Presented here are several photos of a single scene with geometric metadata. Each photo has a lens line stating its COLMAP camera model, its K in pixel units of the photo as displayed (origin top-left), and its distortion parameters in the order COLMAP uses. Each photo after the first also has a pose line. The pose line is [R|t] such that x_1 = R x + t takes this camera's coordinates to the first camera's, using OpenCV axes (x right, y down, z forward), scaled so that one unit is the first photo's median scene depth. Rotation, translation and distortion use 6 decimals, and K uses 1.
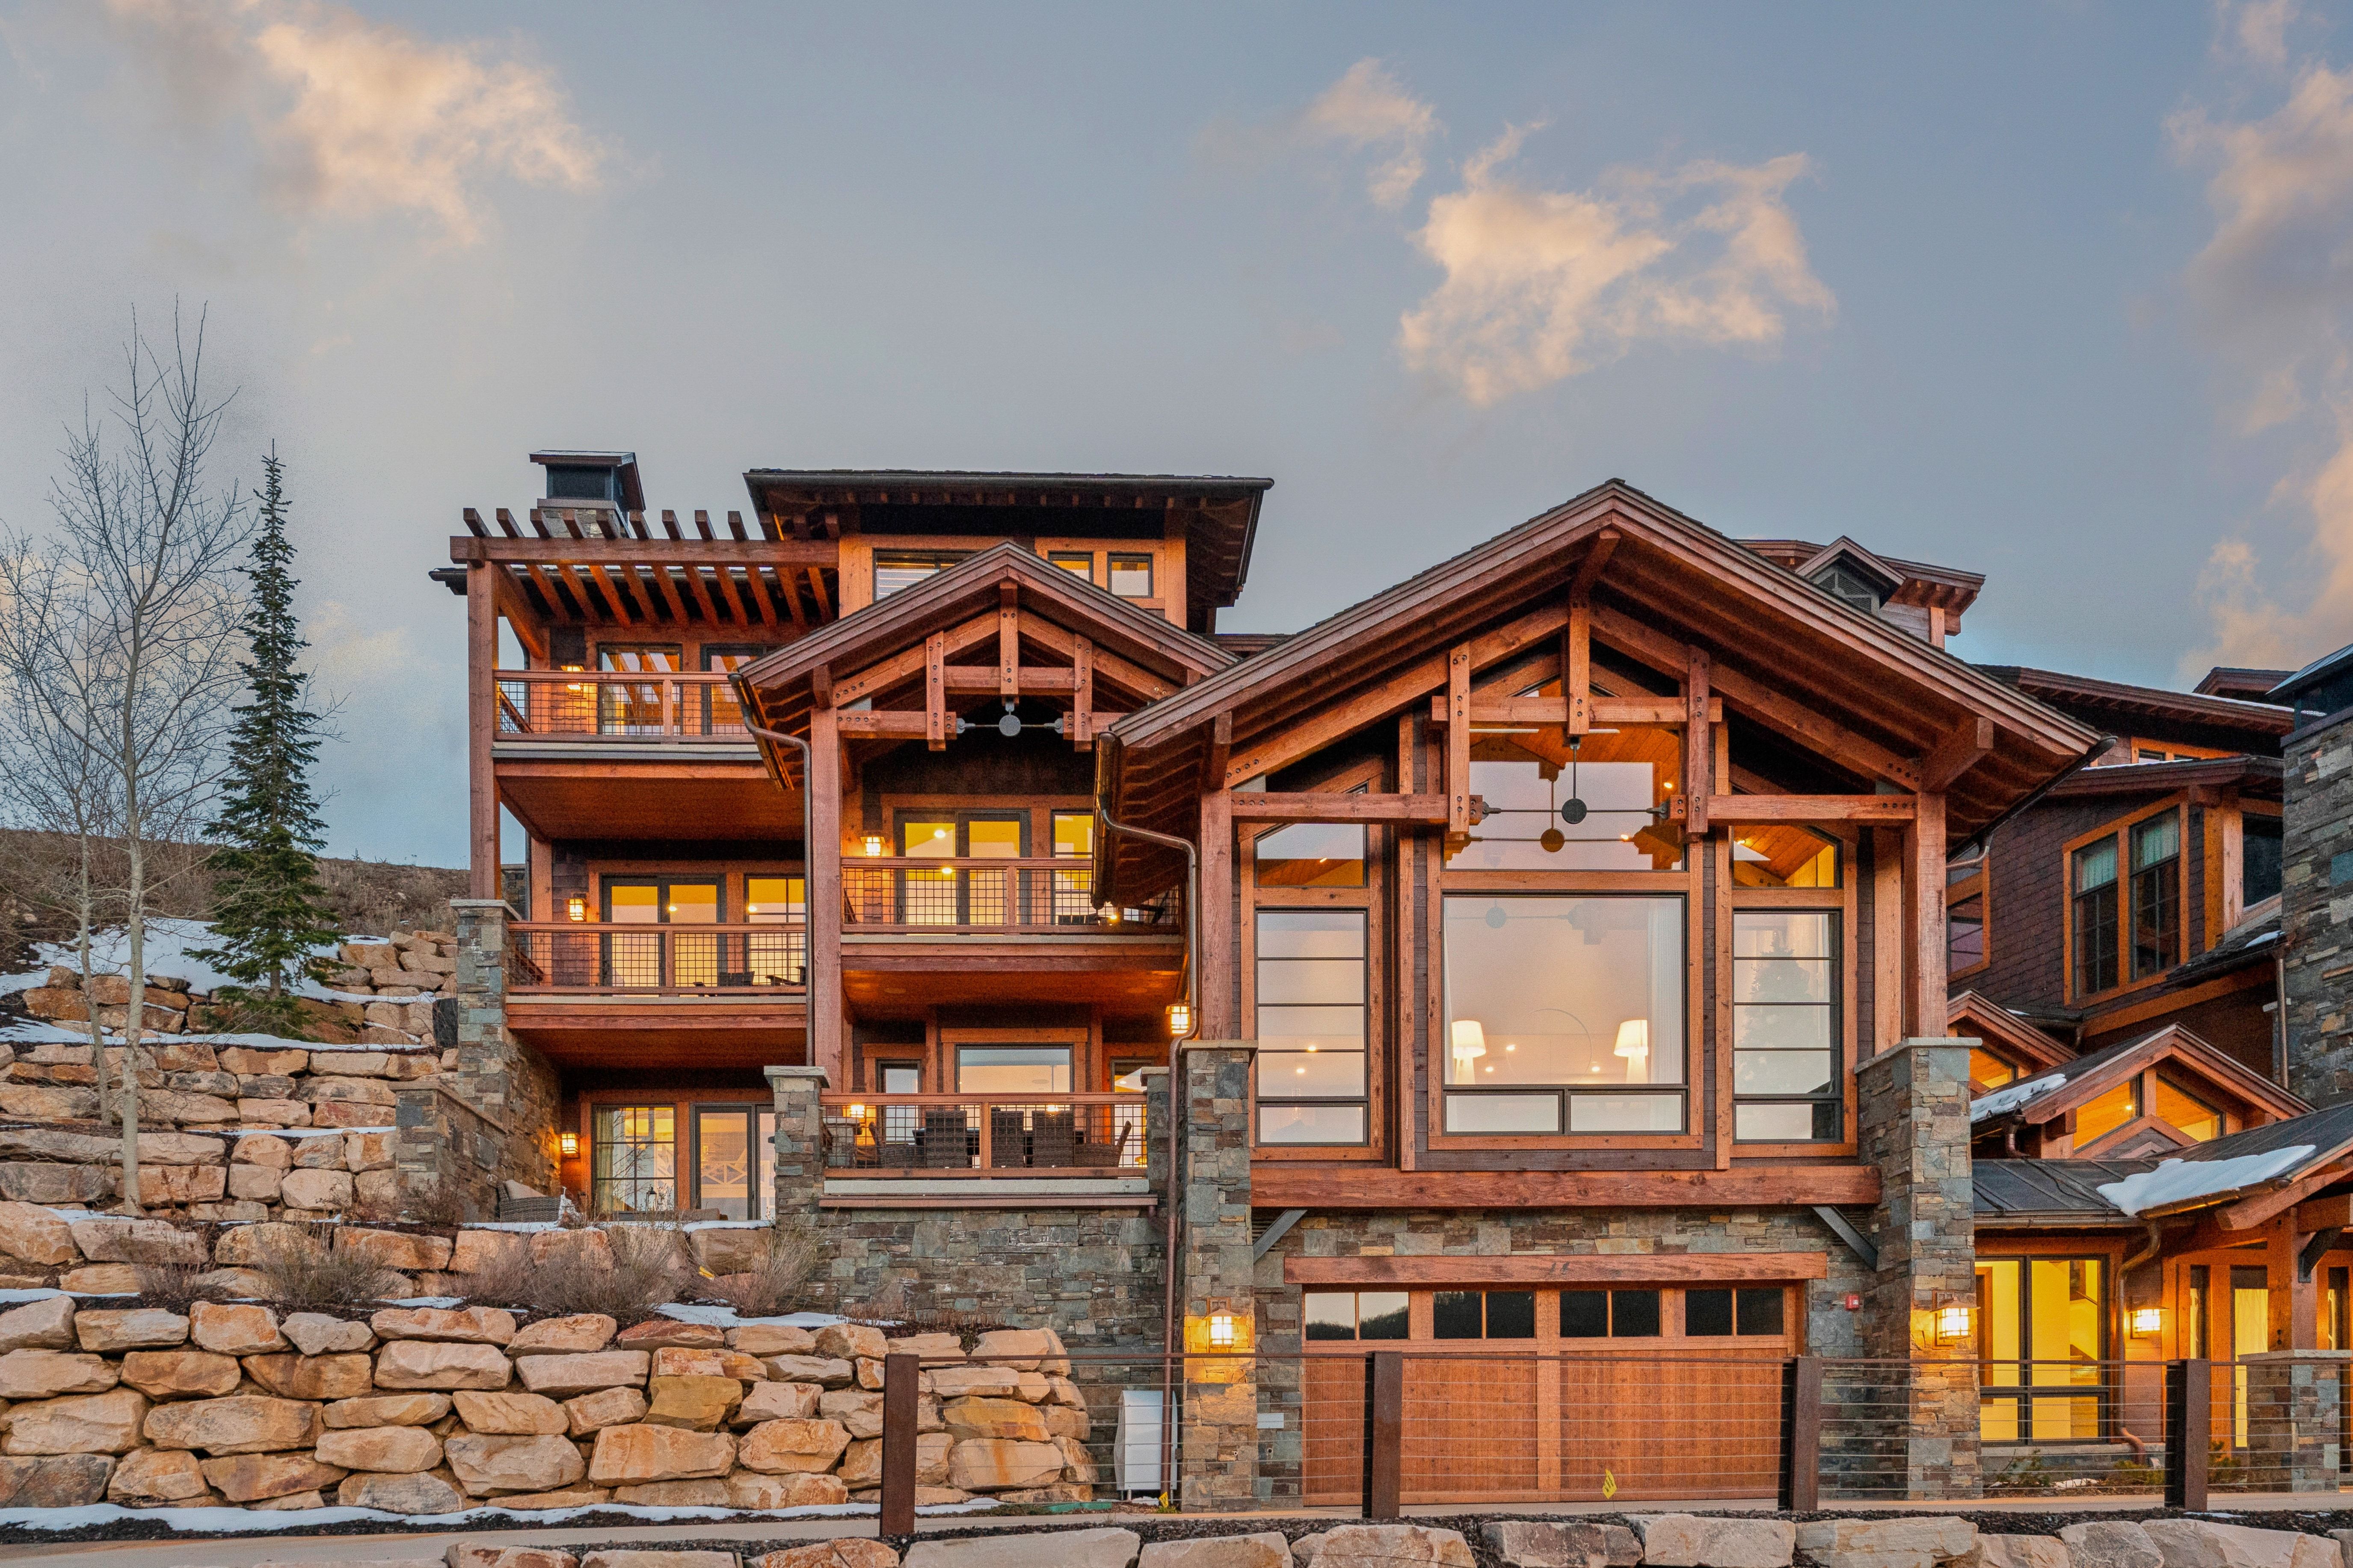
lens RADIAL K [[1292.2, 0, 1186.2], [0, 1292.2, 993.6], [0, 0, 1]] dist [-0.000218, 0.000479]
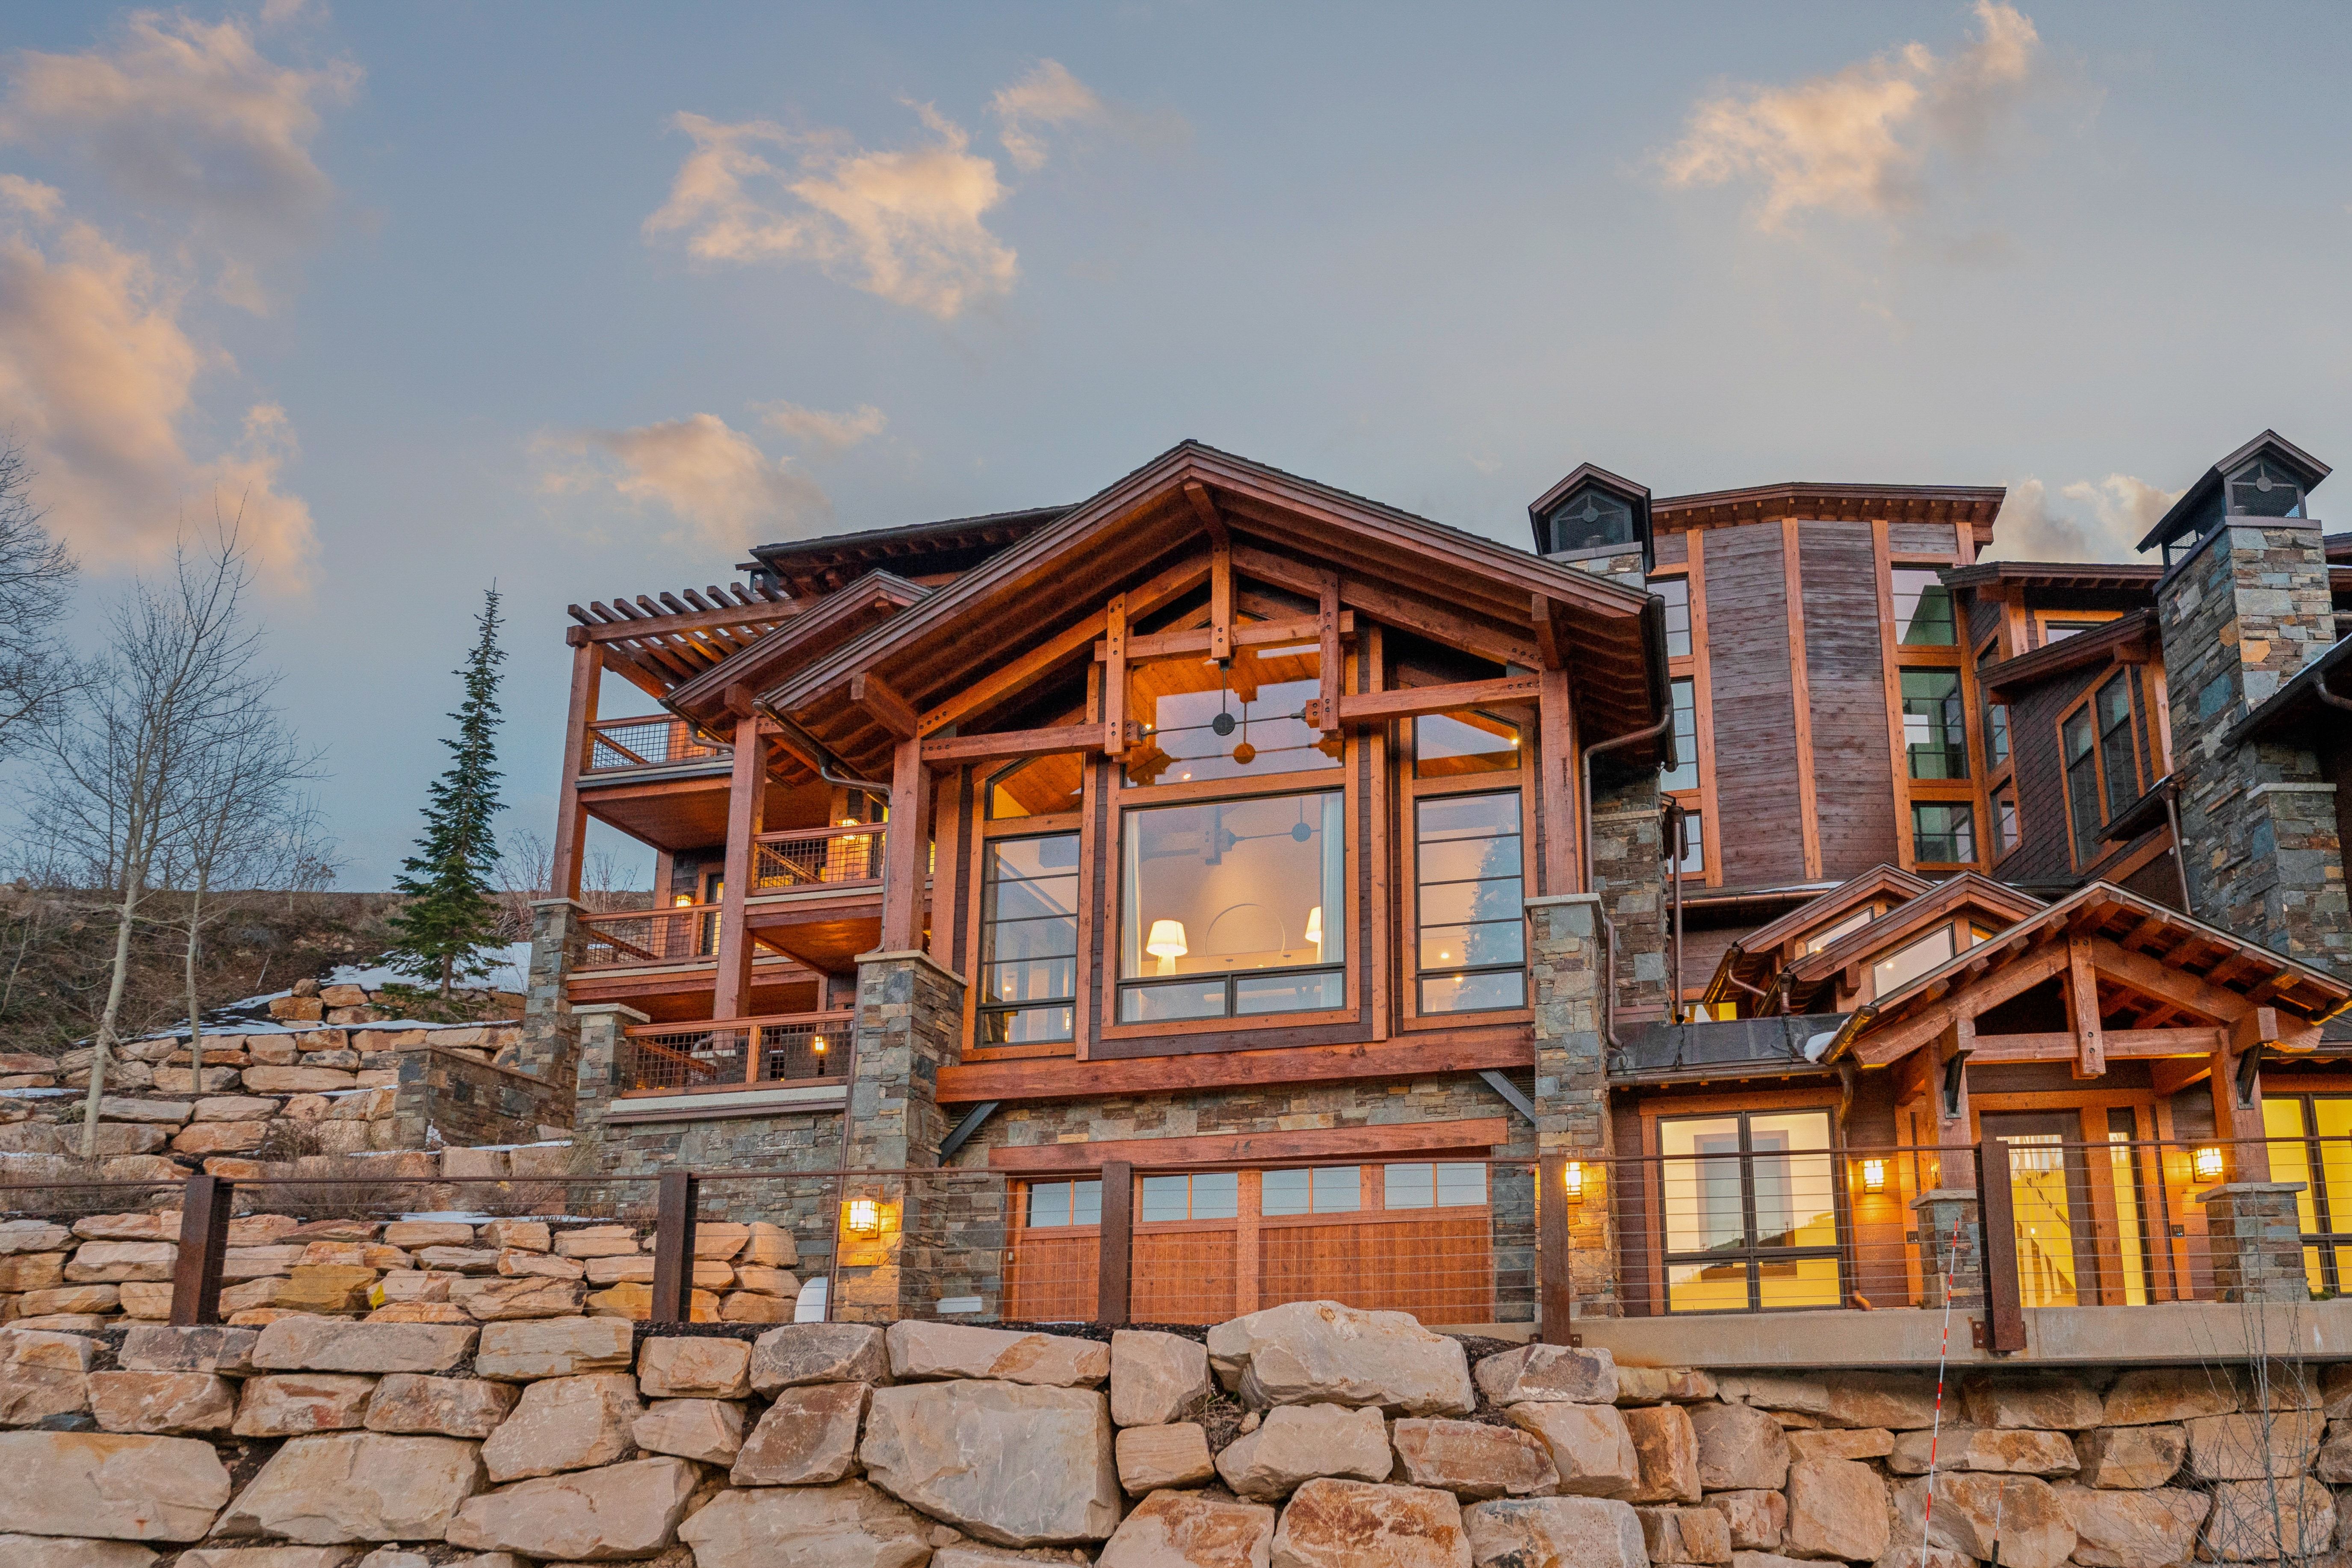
lens RADIAL K [[1110.2, 0, 1246.0], [0, 1110.2, 787.7], [0, 0, 1]] dist [0.000389, 0.000207]
pose [[0.980629, -0.104679, -0.165556, 0.475795], [0.078928, 0.984736, -0.155129, 0.064687], [0.179268, 0.139057, 0.973923, 0.071783]]
